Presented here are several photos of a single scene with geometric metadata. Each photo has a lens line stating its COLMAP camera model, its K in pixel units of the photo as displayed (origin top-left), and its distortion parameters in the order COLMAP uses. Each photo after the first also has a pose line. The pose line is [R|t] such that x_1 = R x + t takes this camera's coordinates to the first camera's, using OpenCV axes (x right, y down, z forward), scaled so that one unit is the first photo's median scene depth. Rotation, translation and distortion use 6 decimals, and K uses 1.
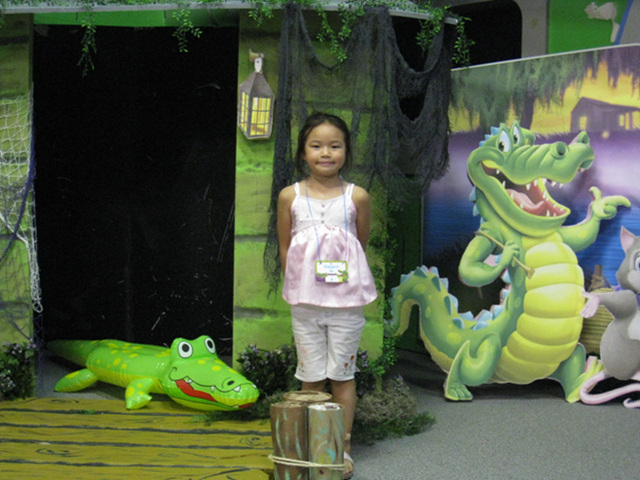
lens RADIAL K [[852.7, 0, 323.1], [0, 852.7, 249.9], [0, 0, 1]] dist [-0.159850, 0.000000]
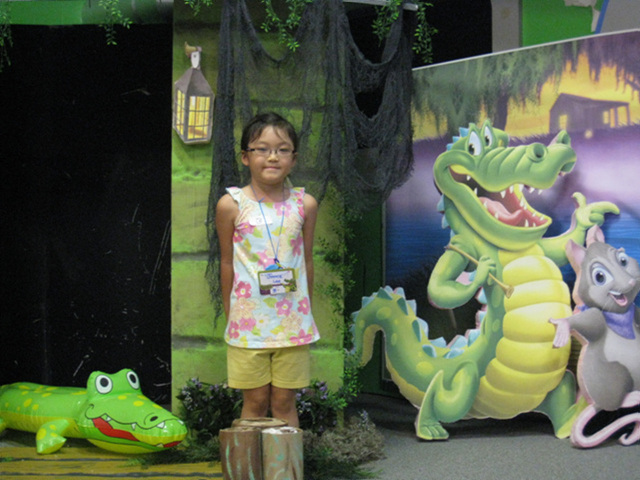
lens RADIAL K [[1032.0, 0, 325.6], [0, 1032.0, 242.9], [0, 0, 1]] dist [-0.163603, 0.000000]
pose [[0.998126, -0.022367, 0.056953, -0.005195], [0.025897, 0.997739, -0.062024, 0.038445], [-0.055437, 0.063382, 0.996448, -0.058555]]
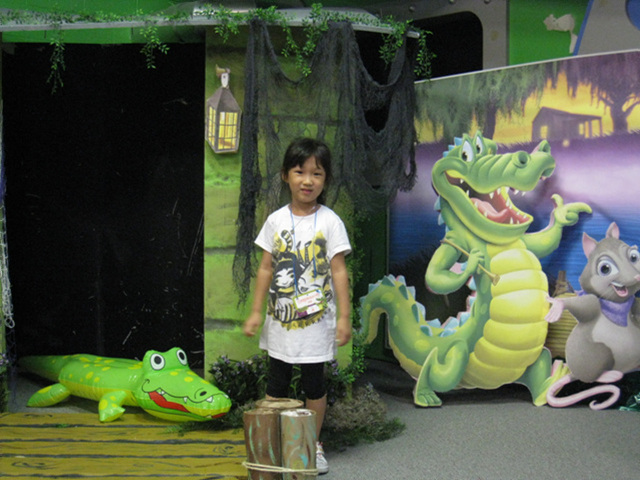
lens RADIAL K [[852.7, 0, 322.8], [0, 852.7, 248.6], [0, 0, 1]] dist [-0.159850, 0.000000]
pose [[0.999126, -0.018430, 0.037511, -0.000688], [0.019125, 0.999651, -0.018249, 0.004415], [-0.037161, 0.018950, 0.999130, -0.015660]]
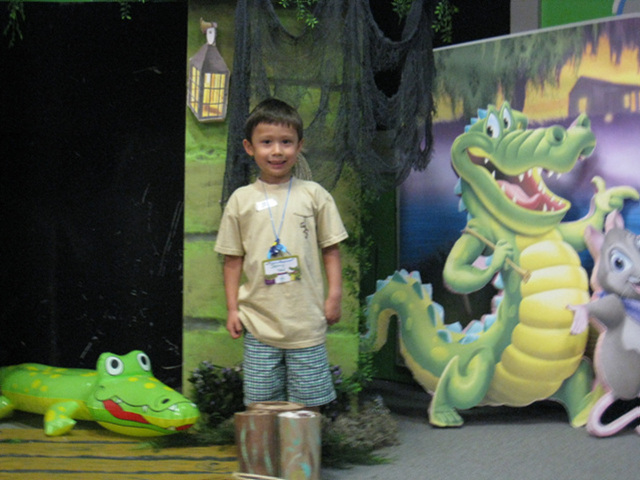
lens RADIAL K [[1032.0, 0, 318.5], [0, 1032.0, 251.1], [0, 0, 1]] dist [-0.163603, 0.000000]
pose [[0.998811, -0.011722, 0.047311, -0.016478], [0.013699, 0.999037, -0.041687, 0.042159], [-0.046777, 0.042285, 0.998010, -0.039415]]
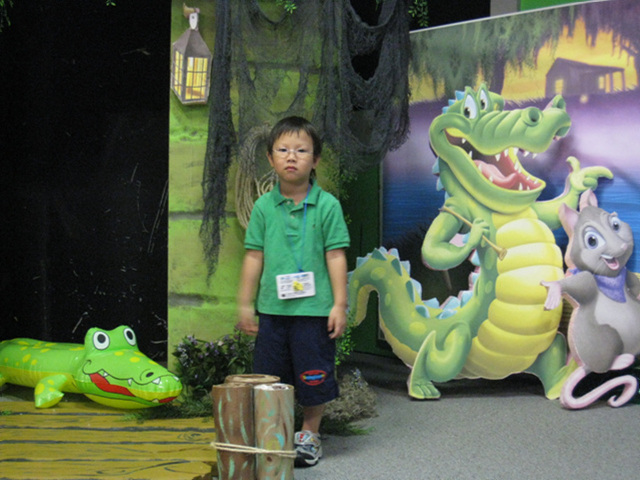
lens RADIAL K [[1032.0, 0, 322.0], [0, 1032.0, 243.8], [0, 0, 1]] dist [-0.163603, 0.000000]
pose [[0.998632, -0.013260, 0.050579, 0.001182], [0.014449, 0.999626, -0.023228, 0.039452], [-0.050252, 0.023927, 0.998450, -0.072118]]
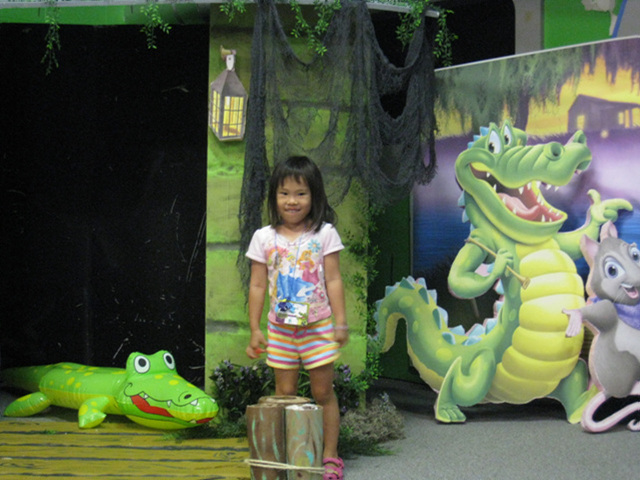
lens RADIAL K [[1032.0, 0, 322.9], [0, 1032.0, 243.6], [0, 0, 1]] dist [-0.163603, 0.000000]
pose [[0.999817, -0.011106, 0.015557, 0.006167], [0.011915, 0.998528, -0.052913, 0.041274], [-0.014946, 0.053089, 0.998478, -0.123061]]
